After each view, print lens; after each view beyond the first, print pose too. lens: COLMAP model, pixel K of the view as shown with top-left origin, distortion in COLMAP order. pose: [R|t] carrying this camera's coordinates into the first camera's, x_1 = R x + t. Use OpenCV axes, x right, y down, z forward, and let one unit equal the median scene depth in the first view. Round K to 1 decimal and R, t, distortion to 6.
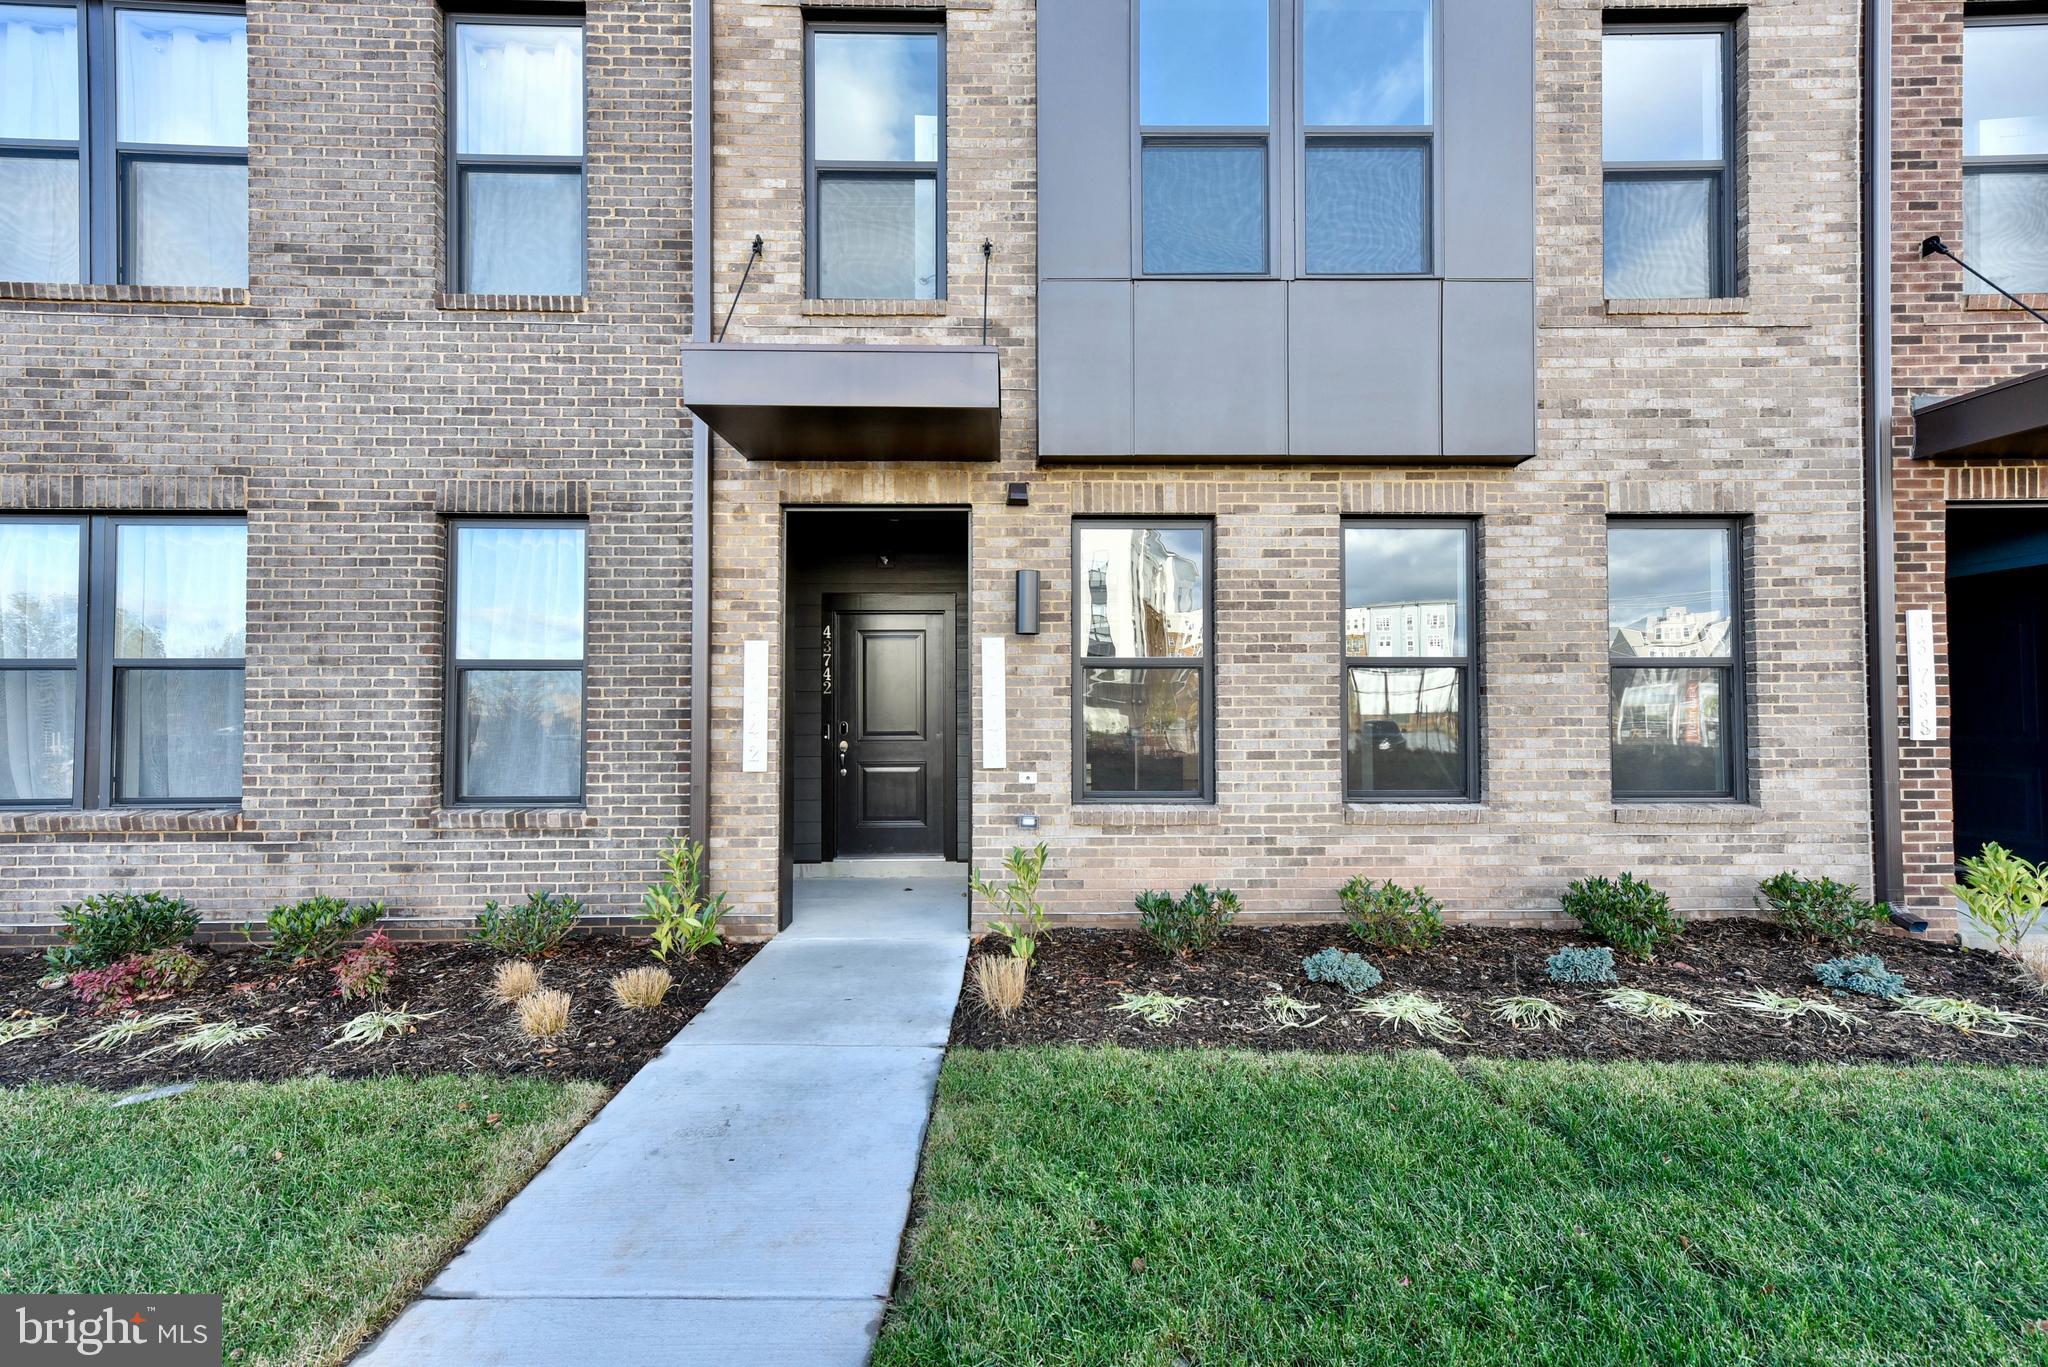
lens RADIAL K [[800.8, 0, 1032.7], [0, 800.8, 698.1], [0, 0, 1]] dist [0.008920, -0.000204]
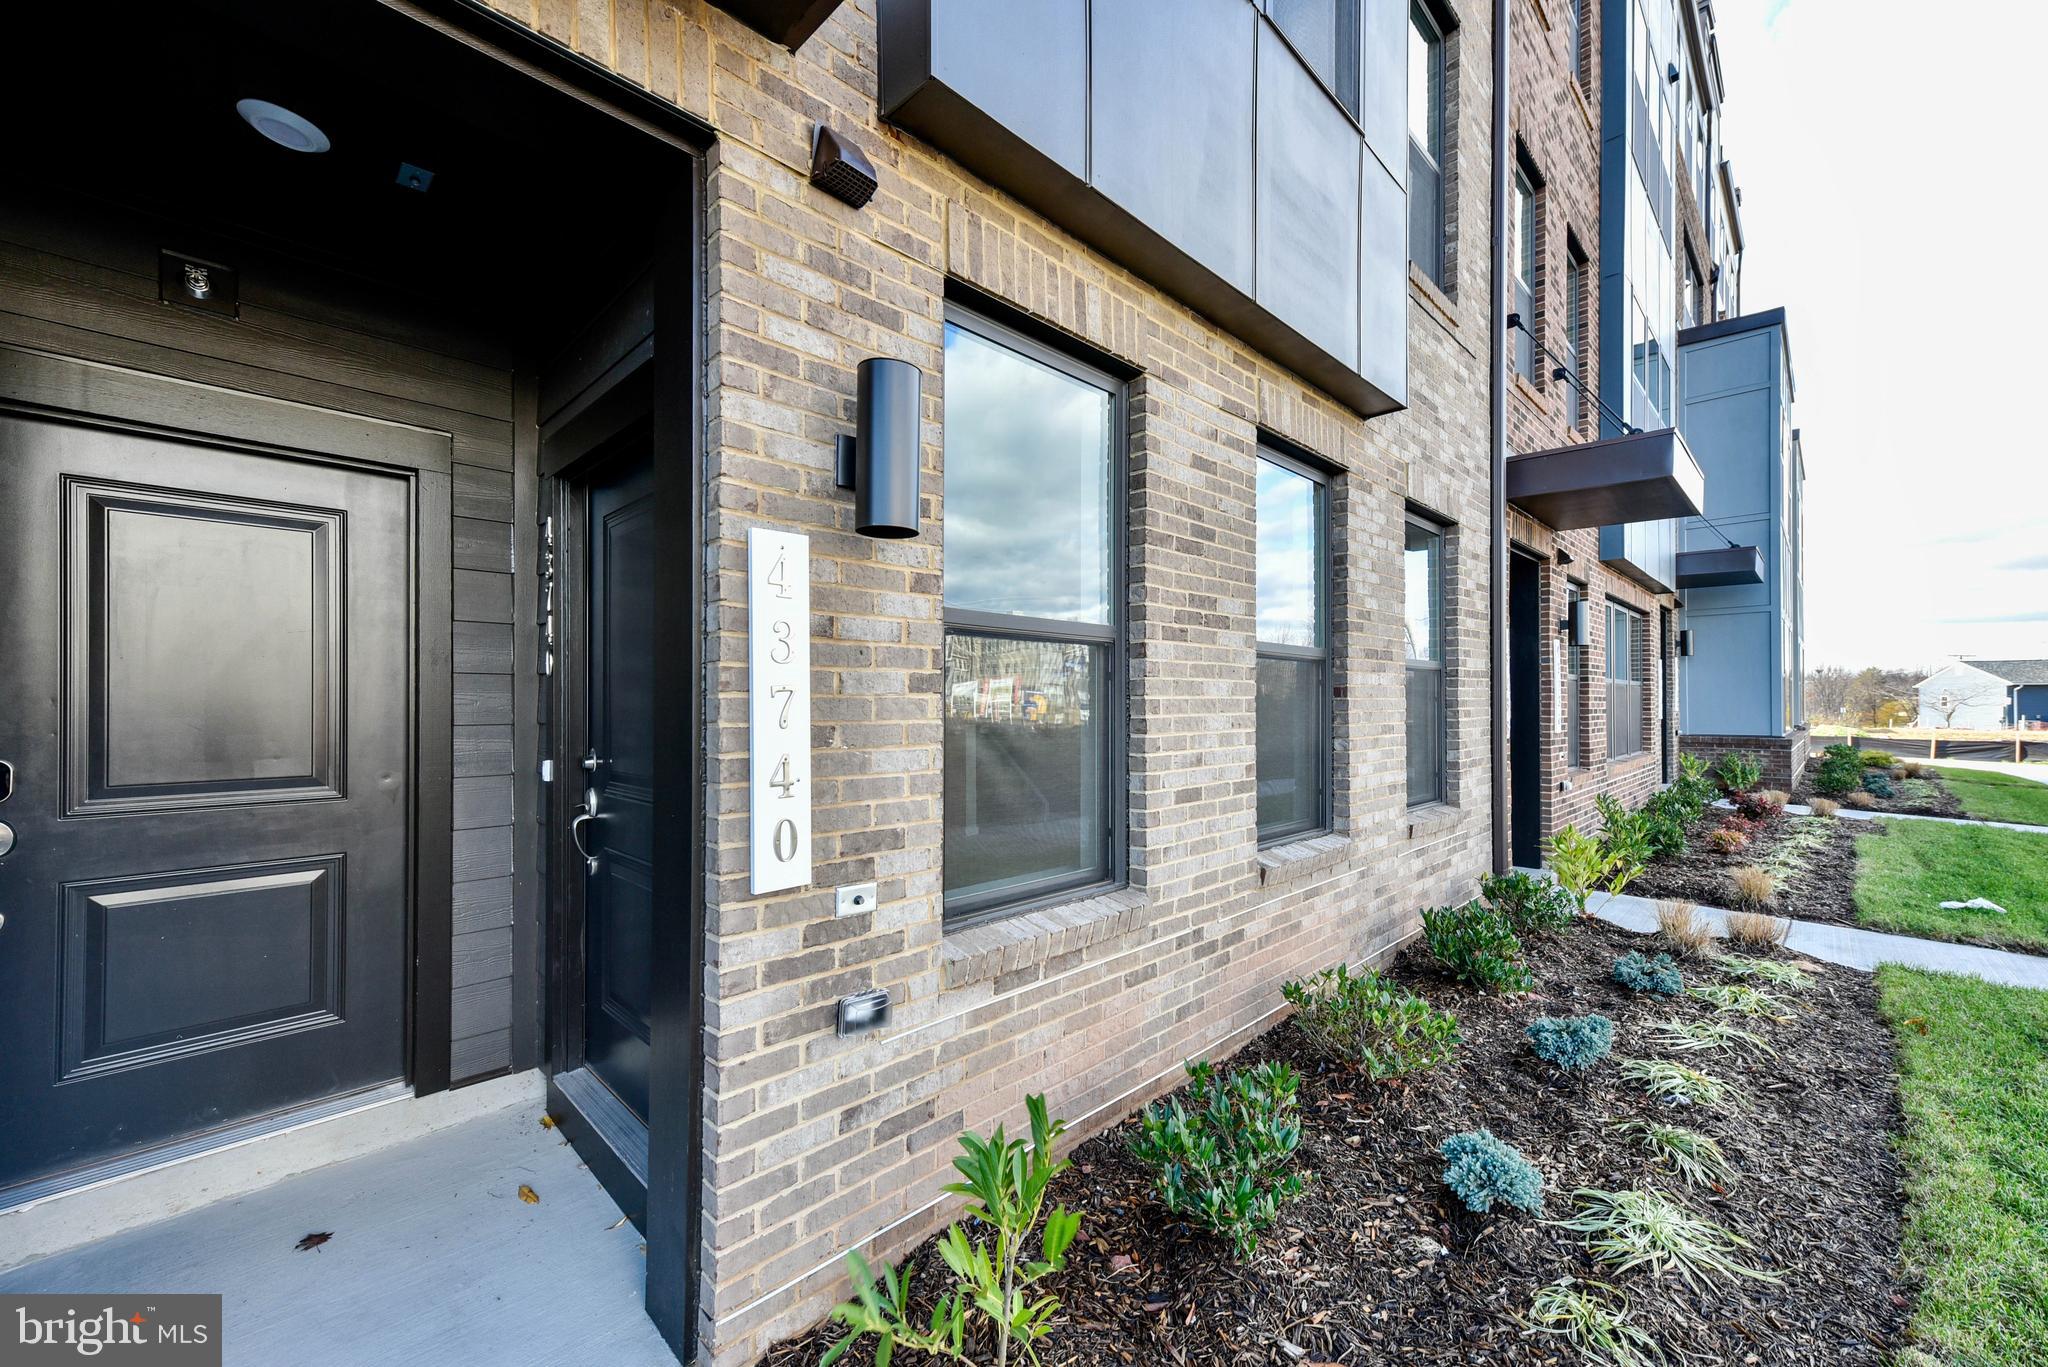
lens RADIAL K [[800.8, 0, 1019.5], [0, 800.8, 693.9], [0, 0, 1]] dist [0.008920, -0.000204]
pose [[0.707502, 0.009392, 0.706649, -0.229214], [-0.025726, 0.999591, 0.012472, -0.009130], [-0.706243, -0.027003, 0.707454, 0.664058]]
